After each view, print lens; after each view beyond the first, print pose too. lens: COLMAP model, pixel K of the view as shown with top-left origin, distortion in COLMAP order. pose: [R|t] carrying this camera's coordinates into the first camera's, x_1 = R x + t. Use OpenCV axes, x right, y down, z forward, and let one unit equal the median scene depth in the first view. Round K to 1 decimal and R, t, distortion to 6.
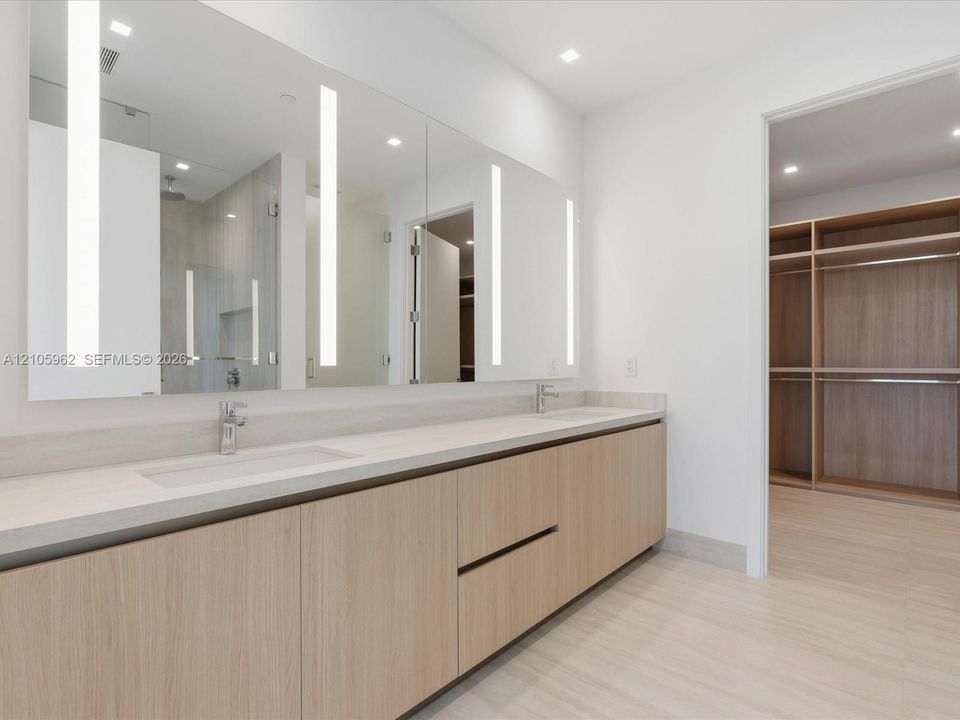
lens RADIAL K [[492.9, 0, 482.9], [0, 492.9, 363.2], [0, 0, 1]] dist [-0.001636, 0.000633]
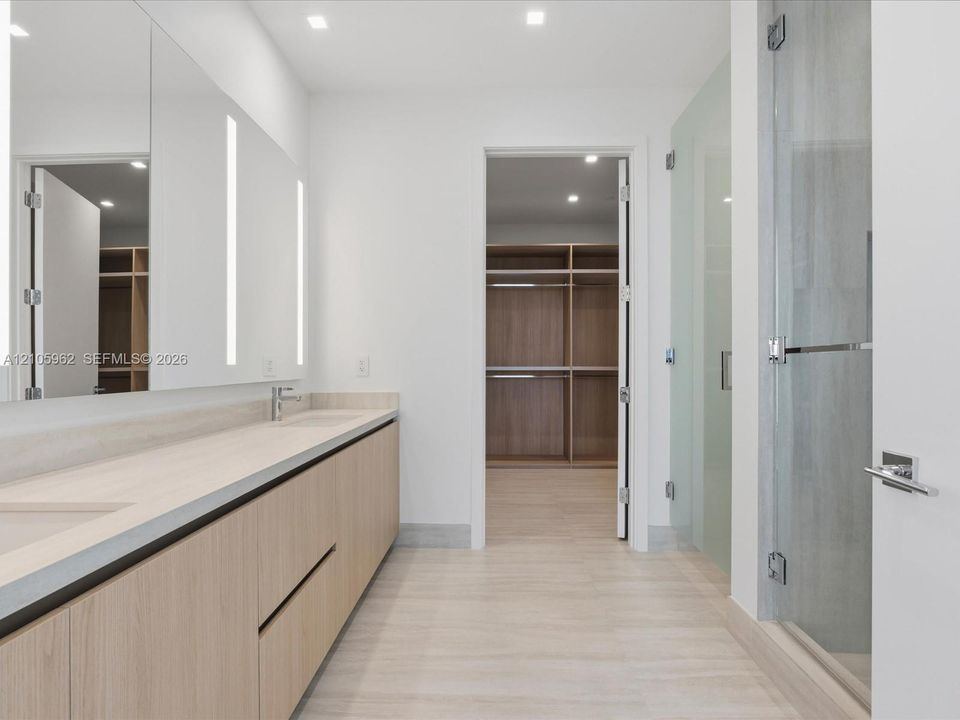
lens RADIAL K [[492.9, 0, 482.9], [0, 492.9, 363.2], [0, 0, 1]] dist [-0.001636, 0.000633]
pose [[0.762857, -0.000932, 0.646567, -0.165934], [0.003668, 0.999989, -0.002886, 0.004871], [-0.646557, 0.004574, 0.762852, 0.109729]]
